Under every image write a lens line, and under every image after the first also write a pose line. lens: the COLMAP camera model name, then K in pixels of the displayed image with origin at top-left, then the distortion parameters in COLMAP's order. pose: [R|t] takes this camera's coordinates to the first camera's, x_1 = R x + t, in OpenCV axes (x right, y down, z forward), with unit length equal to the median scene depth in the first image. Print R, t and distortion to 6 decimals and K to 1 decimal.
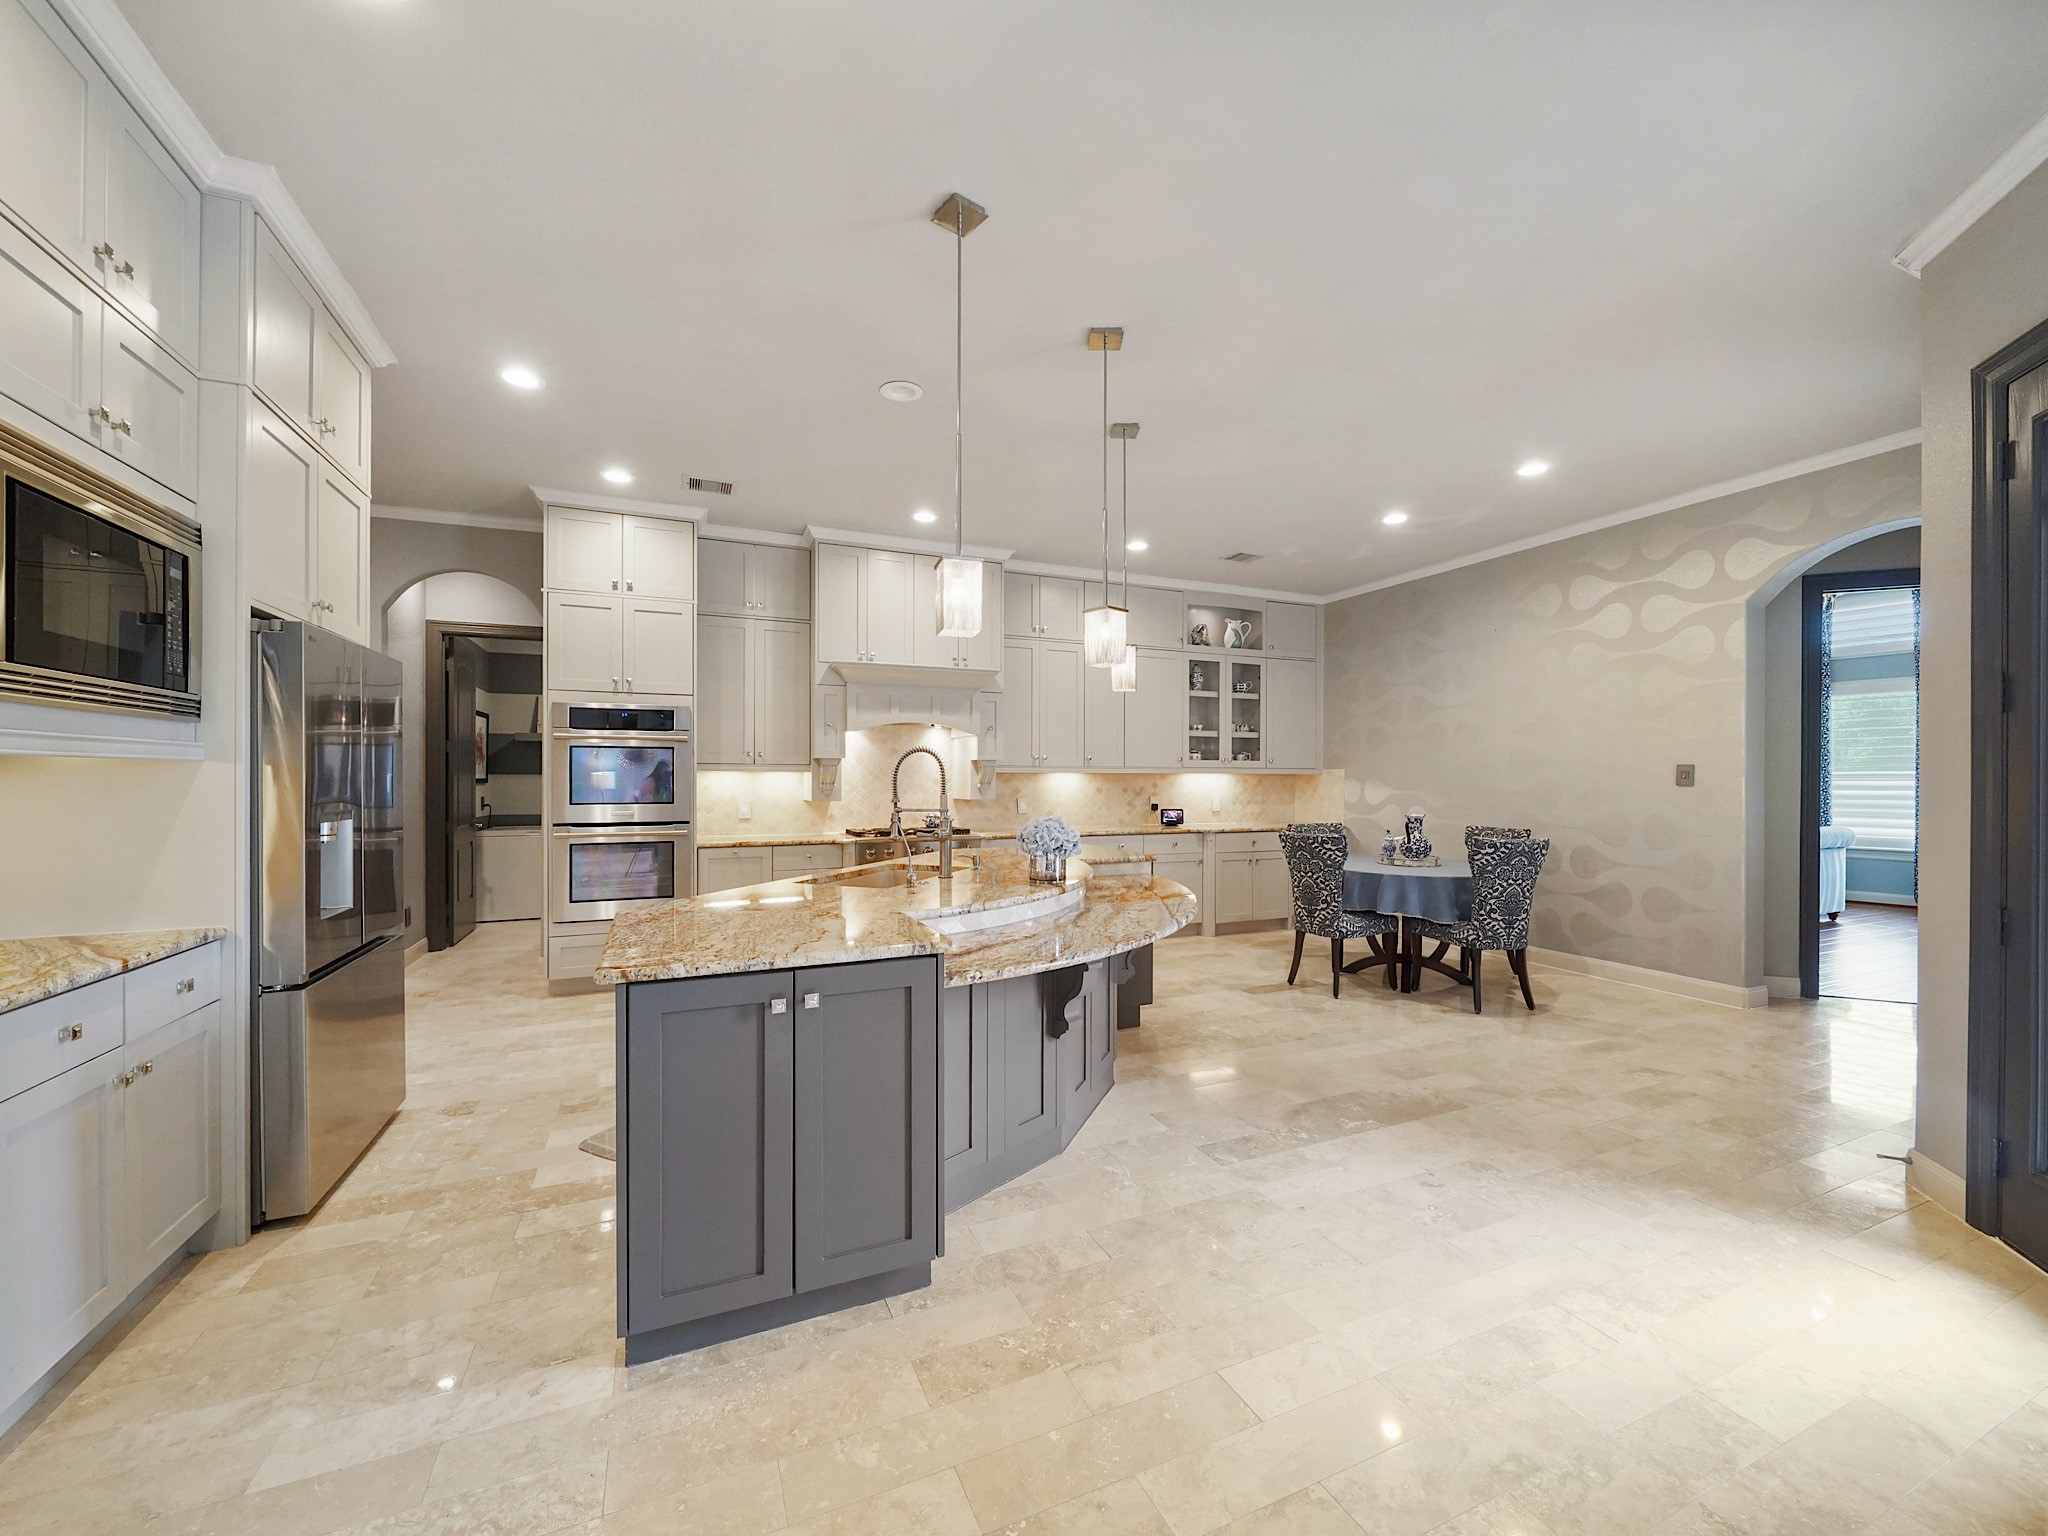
lens RADIAL K [[797.0, 0, 1020.2], [0, 797.0, 782.7], [0, 0, 1]] dist [-0.003563, -0.000351]
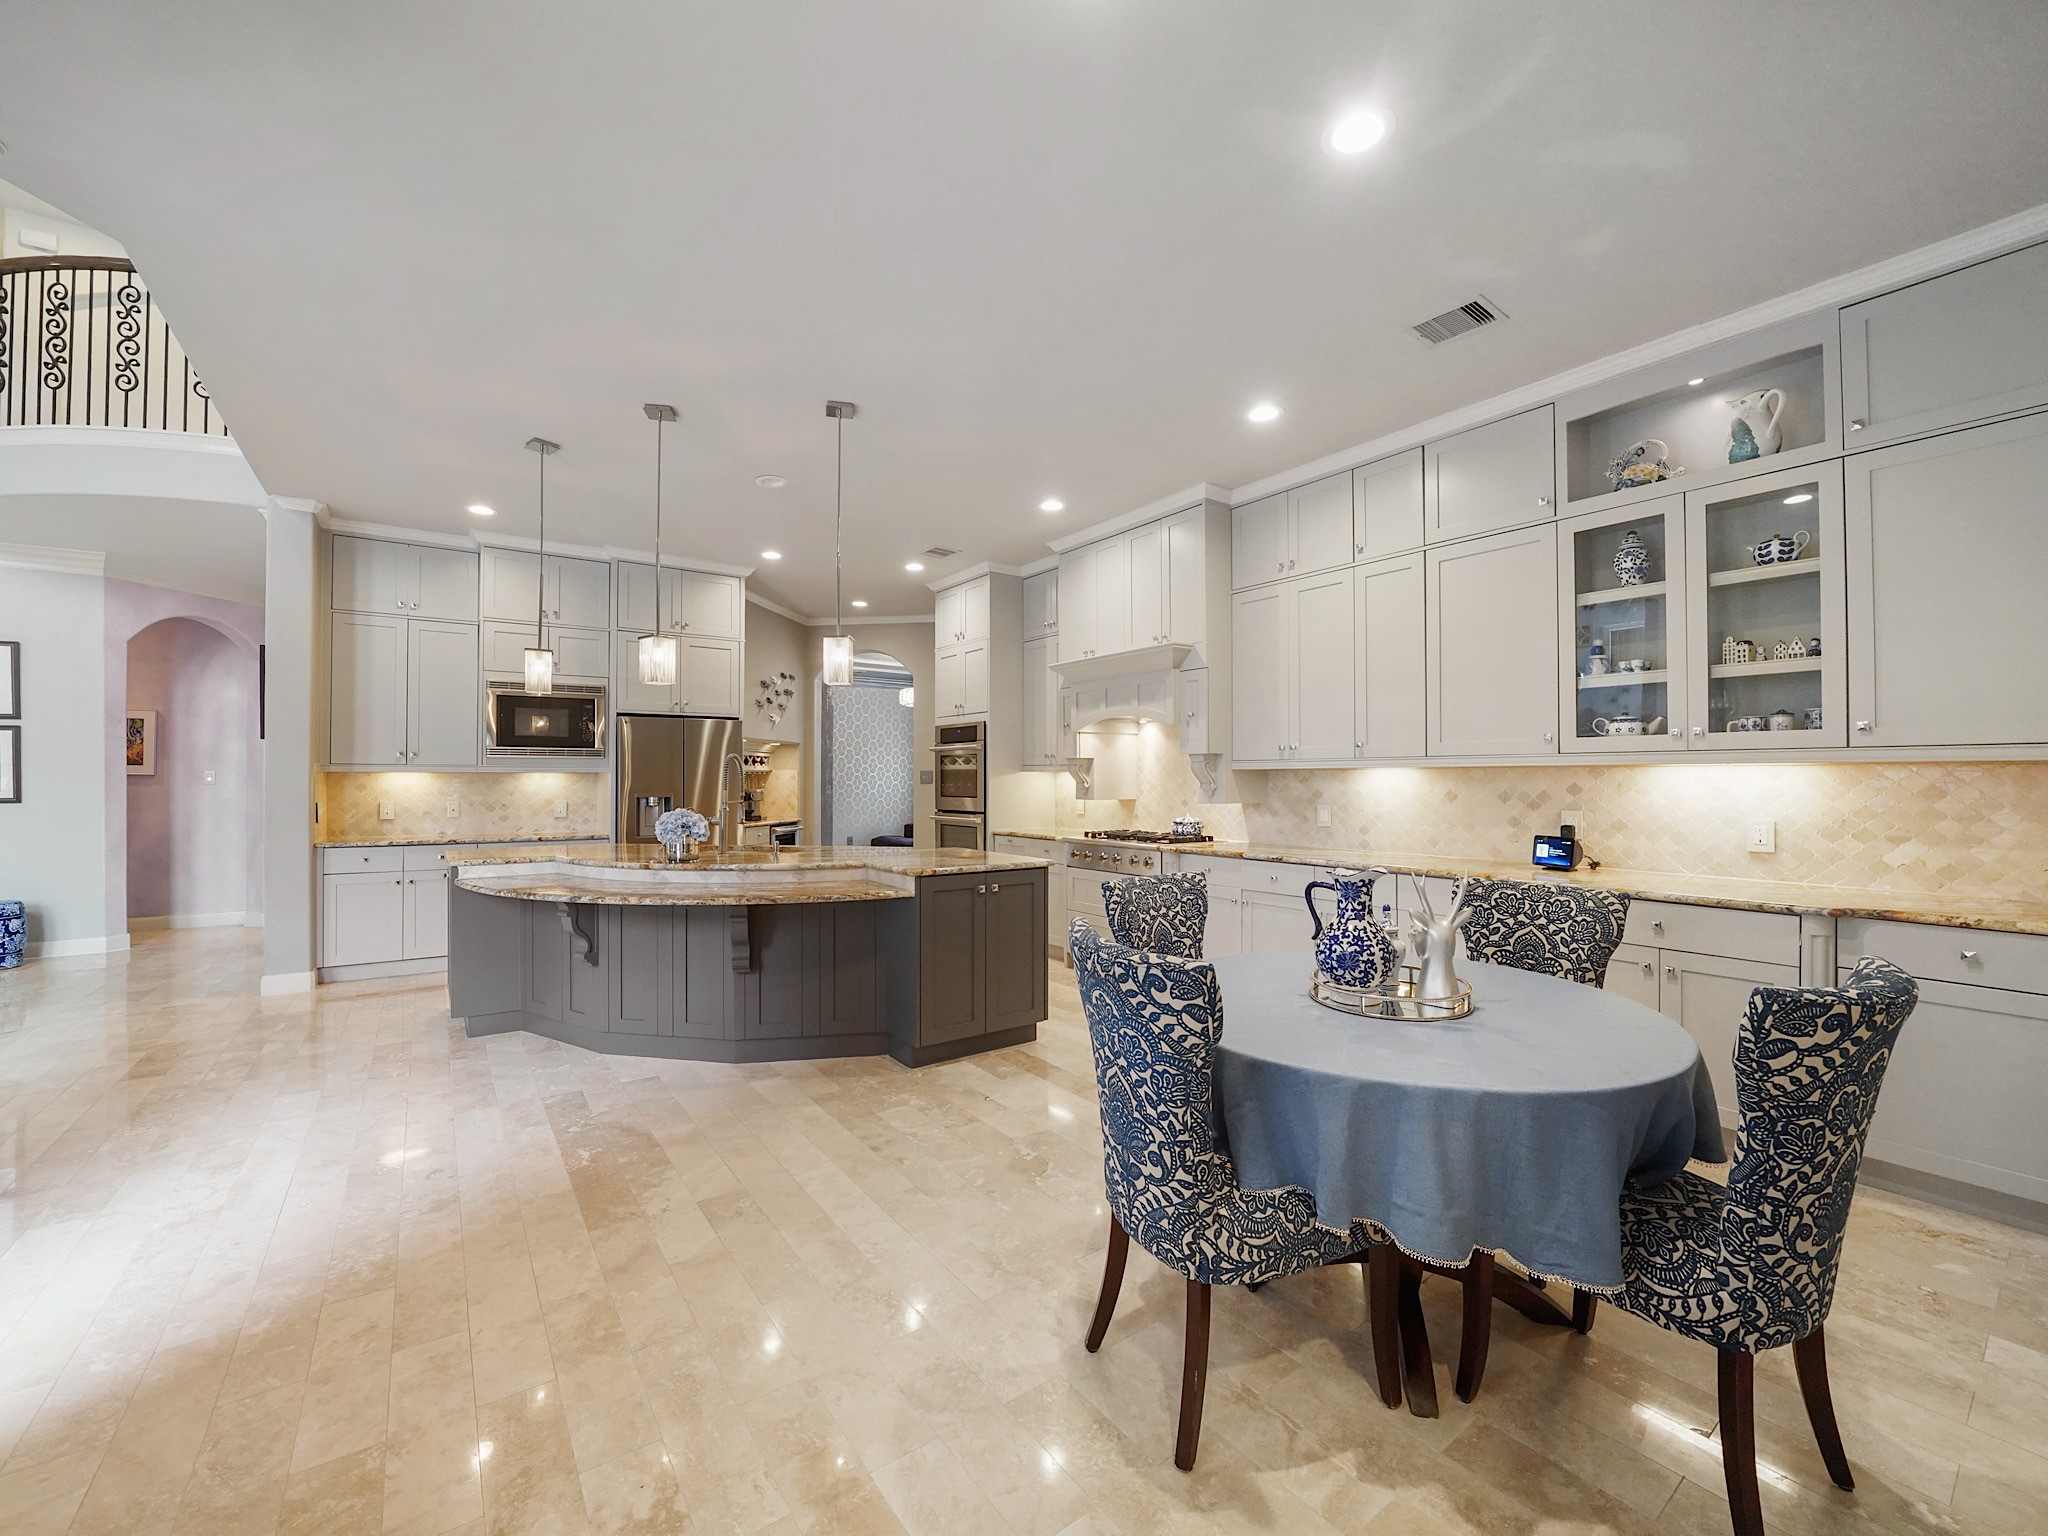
lens RADIAL K [[832.0, 0, 1022.6], [0, 832.0, 772.9], [0, 0, 1]] dist [-0.020739, 0.001058]
pose [[0.202232, -0.007098, -0.979312, 1.242106], [-0.001454, 0.999970, -0.007548, -0.005690], [0.979337, 0.002950, 0.202215, 1.108279]]
